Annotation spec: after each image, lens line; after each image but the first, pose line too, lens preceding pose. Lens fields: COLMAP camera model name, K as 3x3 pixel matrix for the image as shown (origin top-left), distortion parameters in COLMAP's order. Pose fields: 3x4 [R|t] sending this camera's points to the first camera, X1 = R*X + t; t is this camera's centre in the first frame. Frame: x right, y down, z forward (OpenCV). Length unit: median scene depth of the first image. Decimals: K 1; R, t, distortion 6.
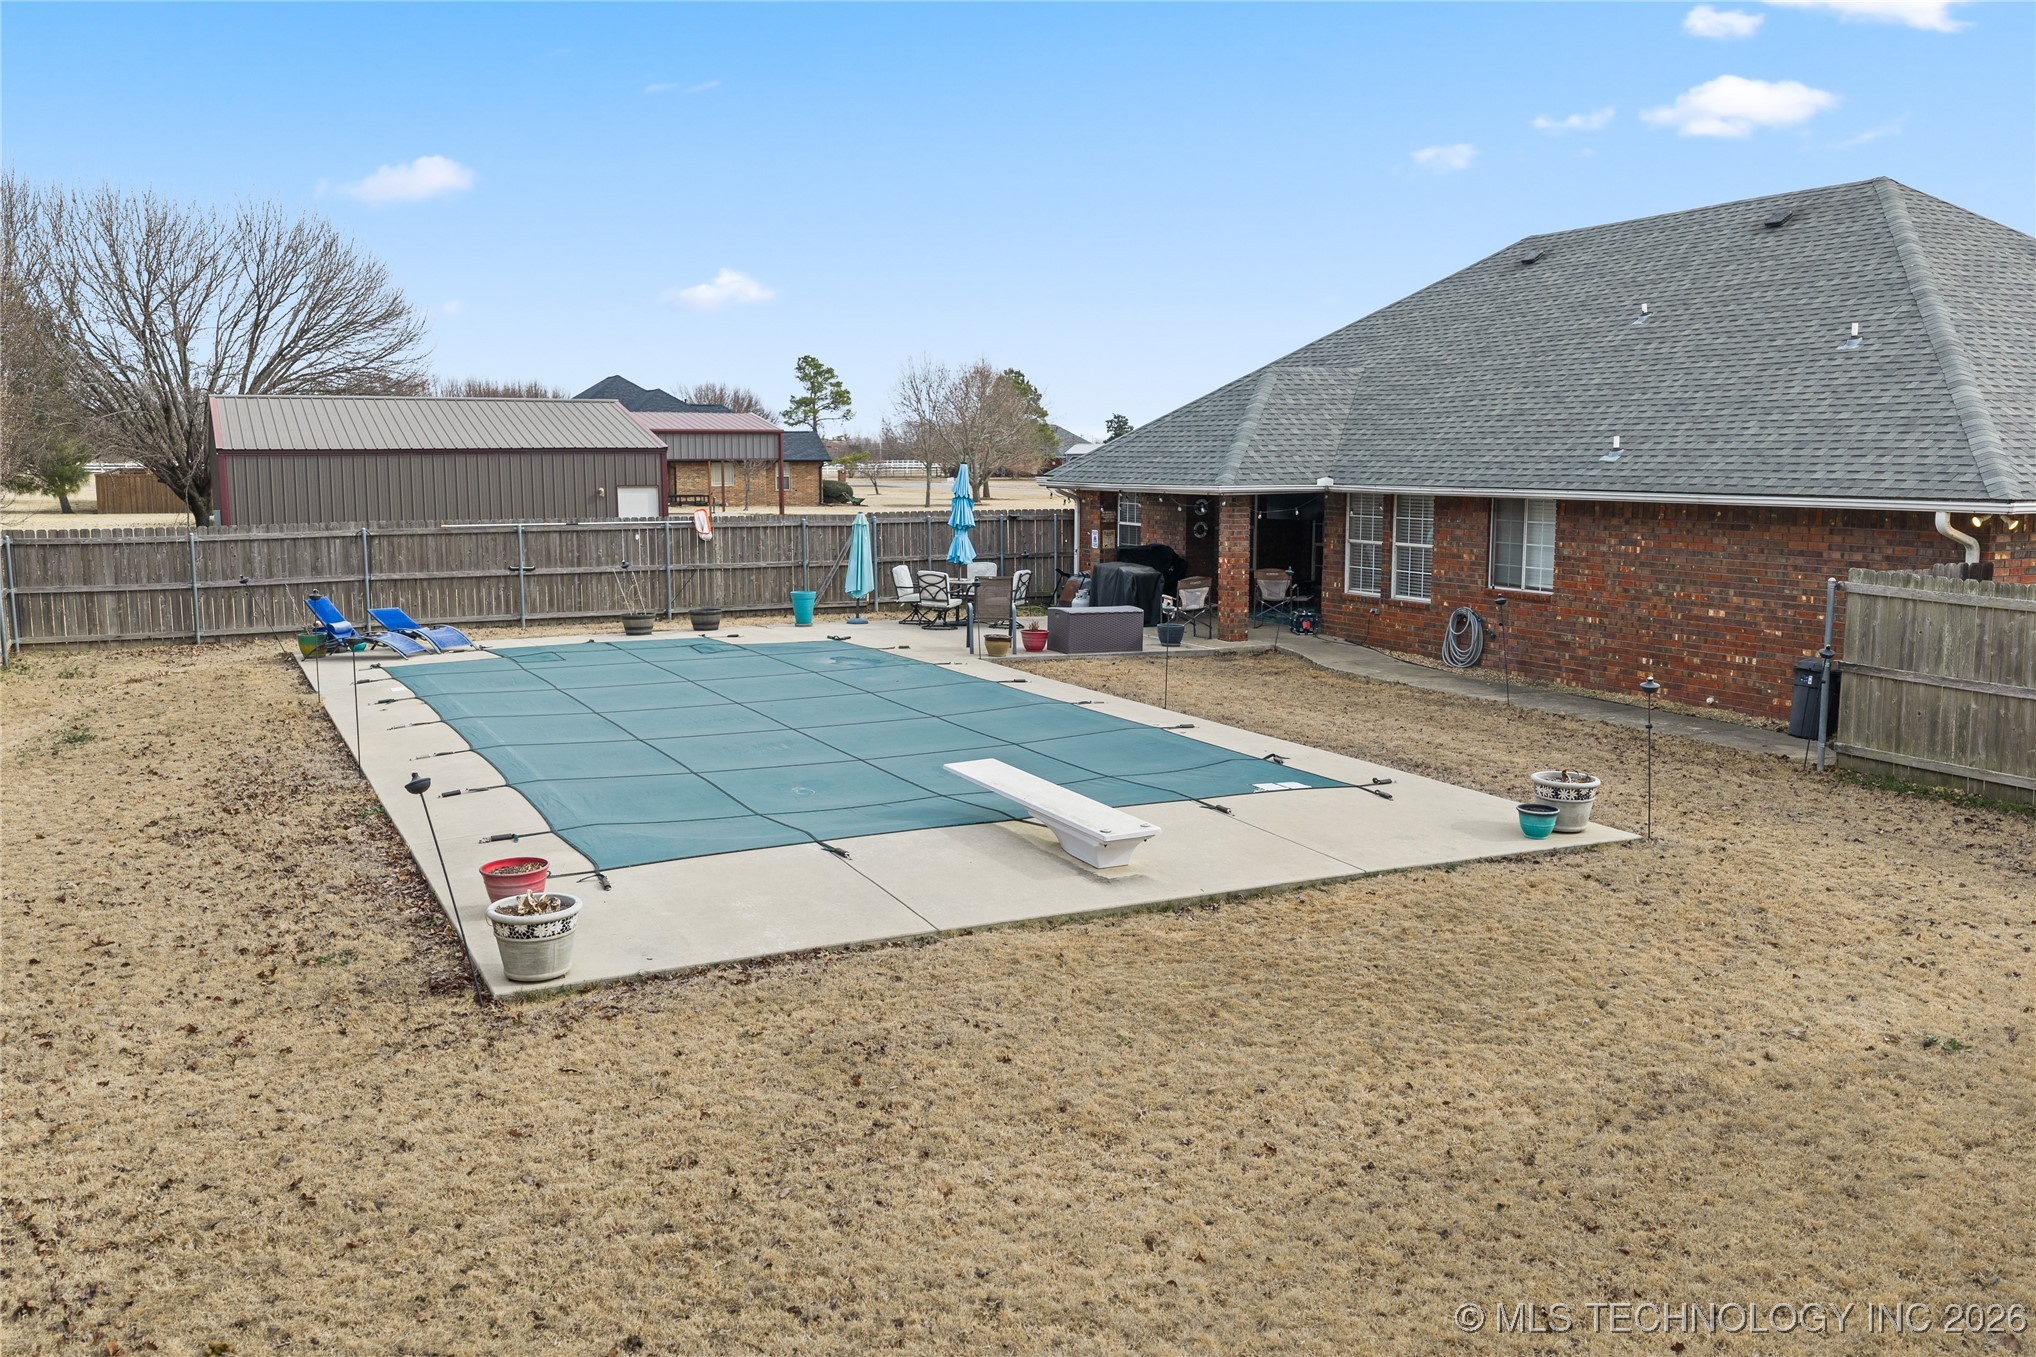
lens RADIAL K [[1688.8, 0, 1034.6], [0, 1688.8, 675.7], [0, 0, 1]] dist [0.033199, -0.067010]
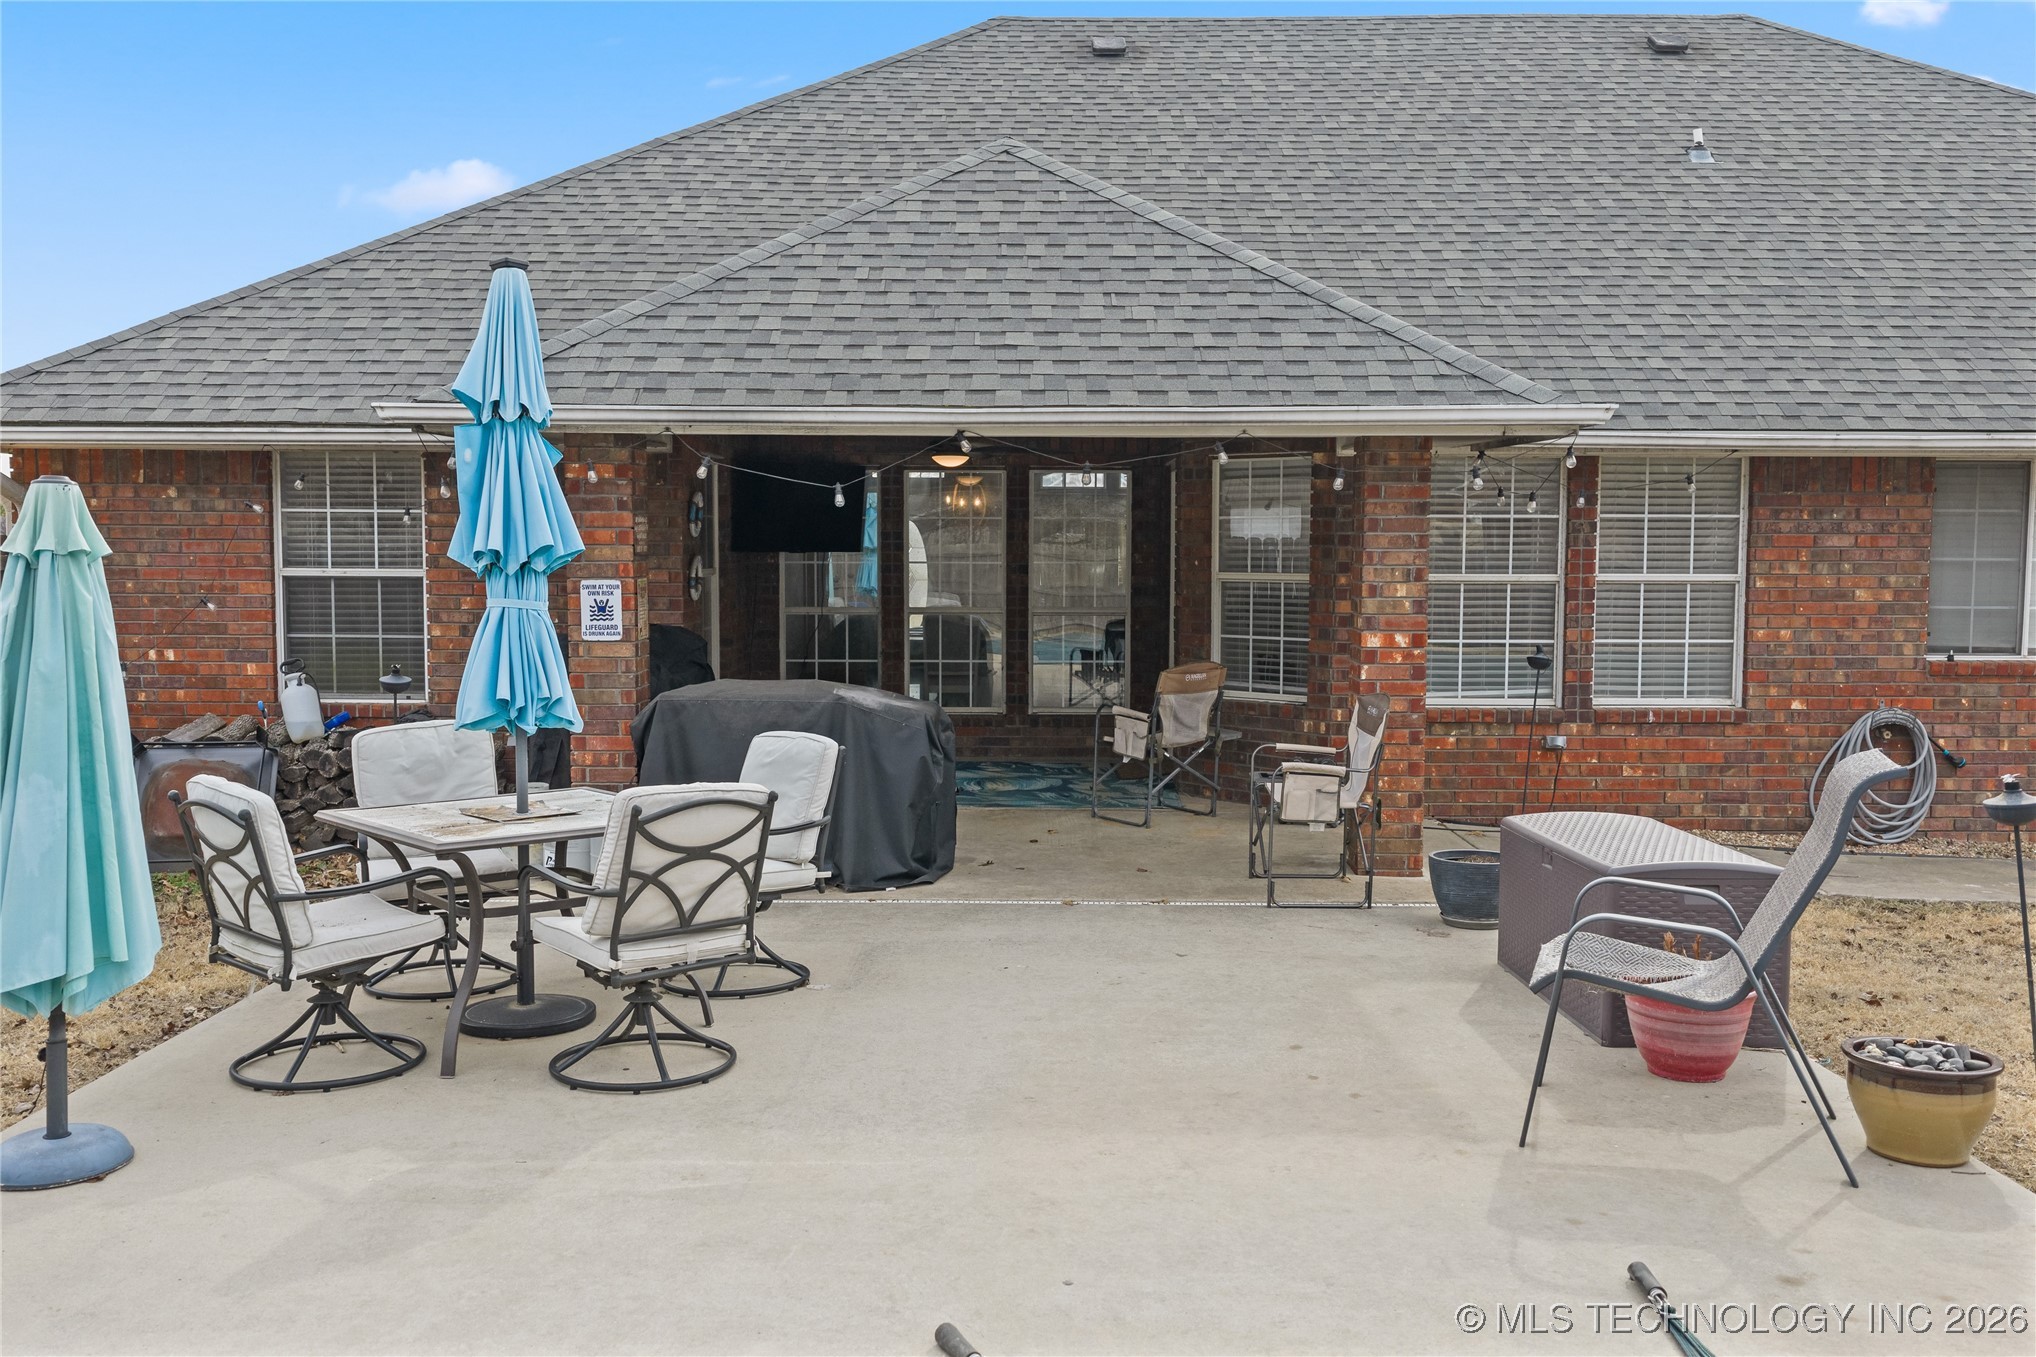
lens RADIAL K [[1700.0, 0, 1016.5], [0, 1700.0, 703.4], [0, 0, 1]] dist [0.033666, -0.066202]
pose [[0.452128, -0.081787, 0.888195, -0.210060], [0.114543, 0.992866, 0.033118, -0.070559], [-0.884568, 0.086763, 0.458271, 0.853326]]
